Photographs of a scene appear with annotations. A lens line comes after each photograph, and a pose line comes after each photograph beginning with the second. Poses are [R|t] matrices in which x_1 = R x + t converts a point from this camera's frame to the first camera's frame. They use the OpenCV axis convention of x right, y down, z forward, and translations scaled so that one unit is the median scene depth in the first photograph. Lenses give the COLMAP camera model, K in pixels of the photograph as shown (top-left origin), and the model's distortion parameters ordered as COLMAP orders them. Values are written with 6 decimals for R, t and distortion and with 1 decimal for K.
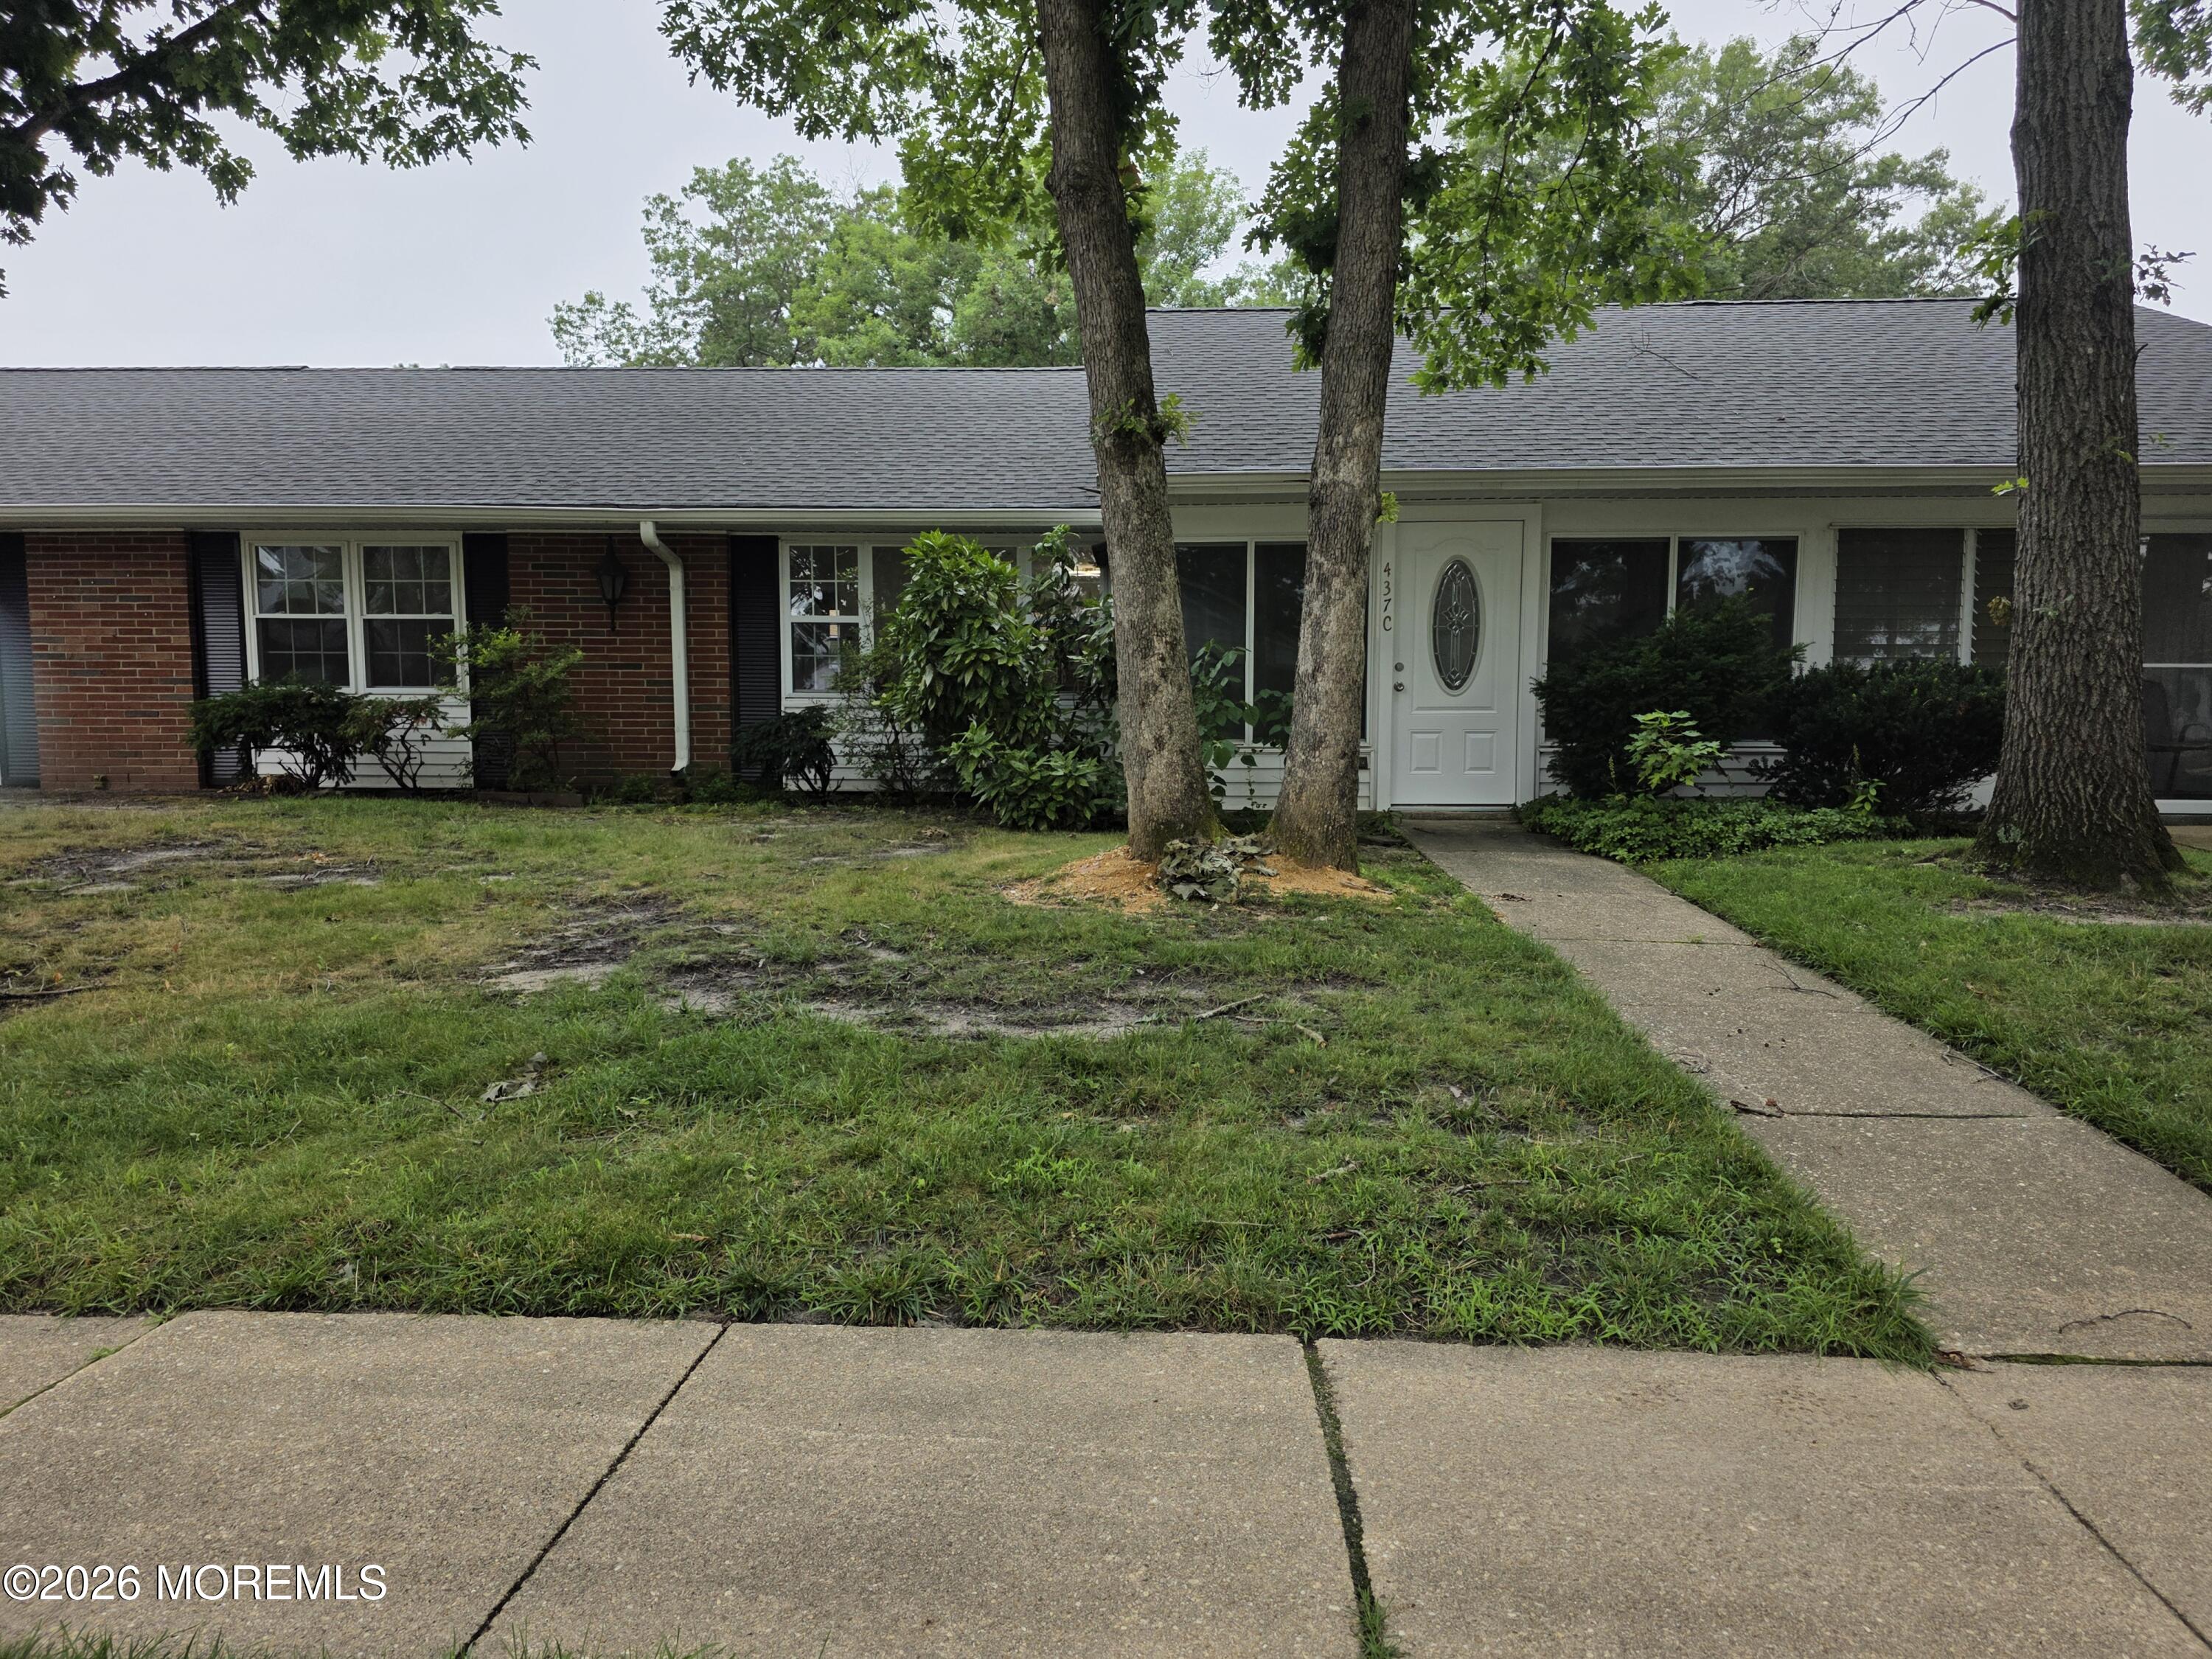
lens RADIAL K [[1490.3, 0, 1094.4], [0, 1490.3, 839.4], [0, 0, 1]] dist [0.051976, -0.038675]
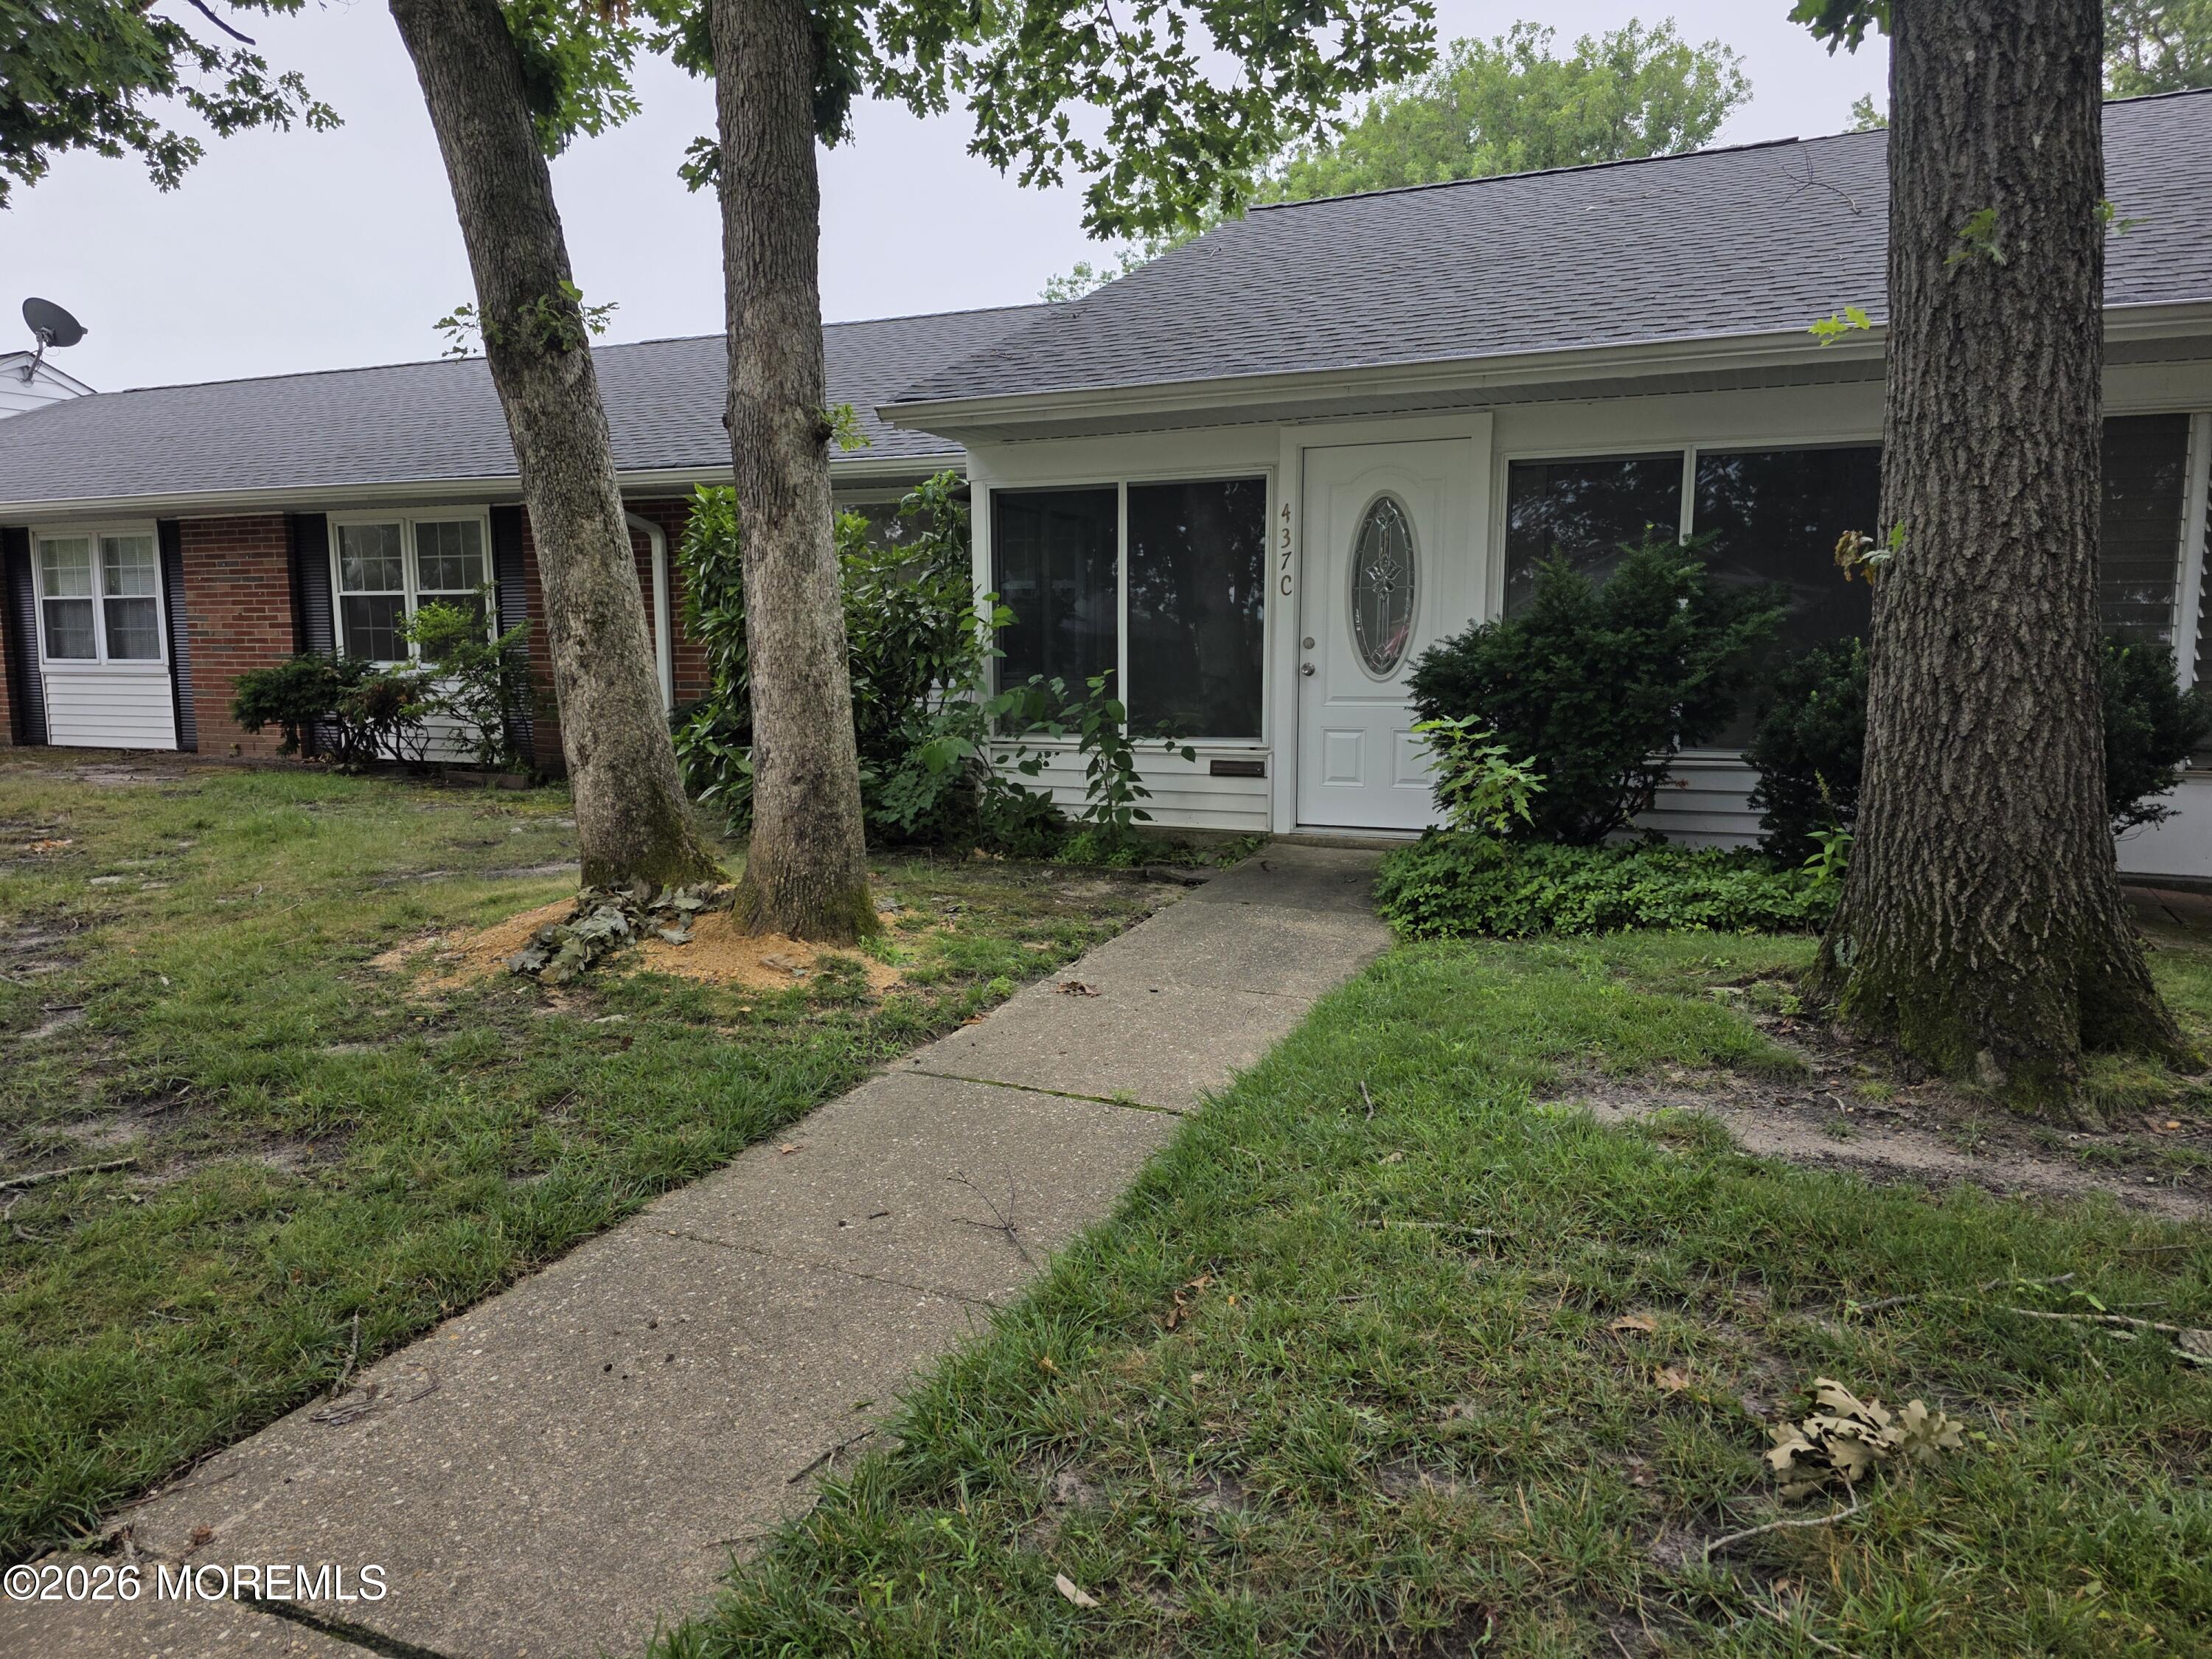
lens RADIAL K [[1490.3, 0, 1111.6], [0, 1490.3, 840.5], [0, 0, 1]] dist [0.051976, -0.038675]
pose [[0.932165, 0.044911, -0.359238, 0.406592], [-0.034905, 0.998802, 0.034296, -0.040777], [0.360348, -0.019430, 0.932616, 0.277880]]
